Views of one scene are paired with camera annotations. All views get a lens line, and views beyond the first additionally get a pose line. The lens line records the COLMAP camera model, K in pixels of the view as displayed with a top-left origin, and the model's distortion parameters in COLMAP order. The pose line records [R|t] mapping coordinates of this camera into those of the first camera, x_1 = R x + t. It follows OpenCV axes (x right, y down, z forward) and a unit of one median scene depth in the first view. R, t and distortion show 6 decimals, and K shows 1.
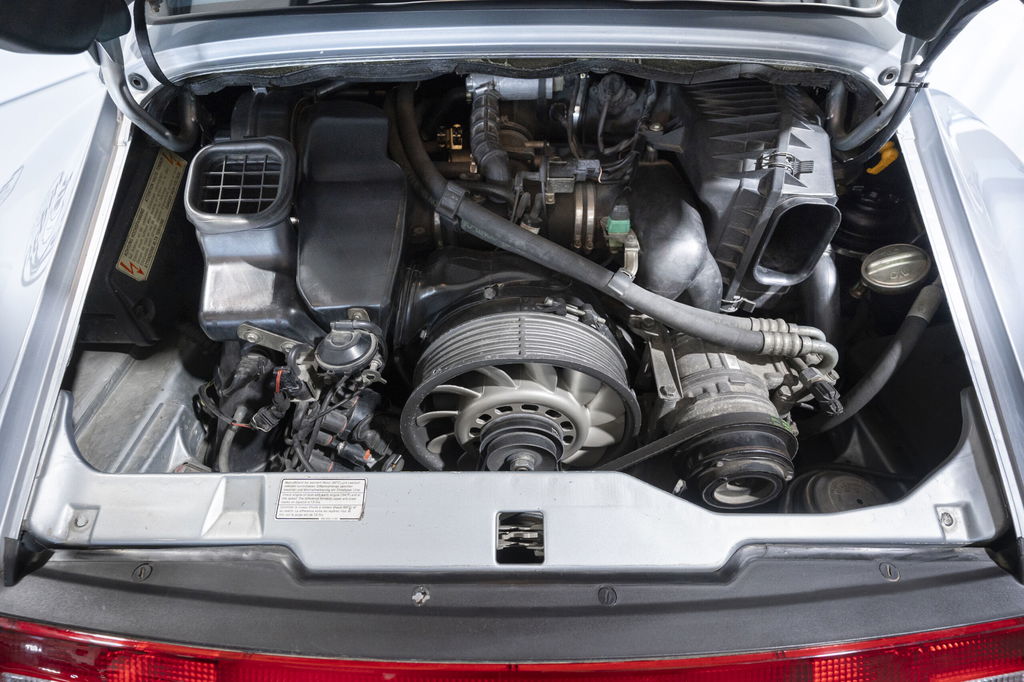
lens RADIAL K [[487.9, 0, 509.8], [0, 487.9, 342.3], [0, 0, 1]] dist [0.000866, -0.000105]
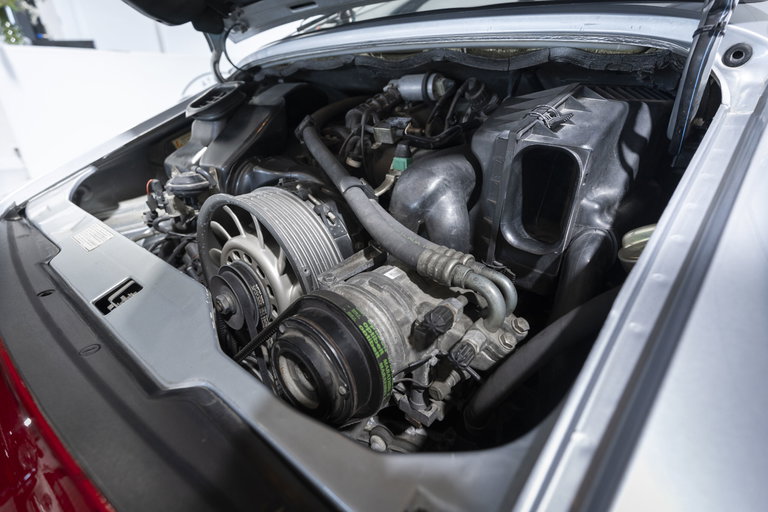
lens RADIAL K [[365.9, 0, 382.3], [0, 365.9, 256.9], [0, 0, 1]] dist [0.000866, -0.000105]
pose [[0.777934, 0.274458, -0.565235, 0.786677], [-0.454037, 0.867380, -0.203723, 0.157842], [0.434360, 0.415121, 0.799378, 0.402157]]
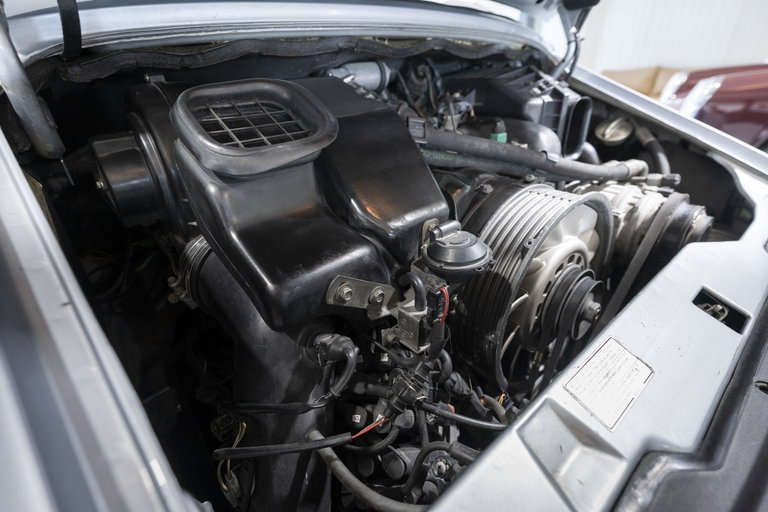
lens RADIAL K [[365.9, 0, 382.3], [0, 365.9, 256.9], [0, 0, 1]] dist [0.000866, -0.000105]
pose [[0.758103, -0.315670, 0.570641, -0.754767], [0.485435, 0.857473, -0.170565, 0.060529], [-0.435467, 0.406316, 0.803291, 0.488363]]
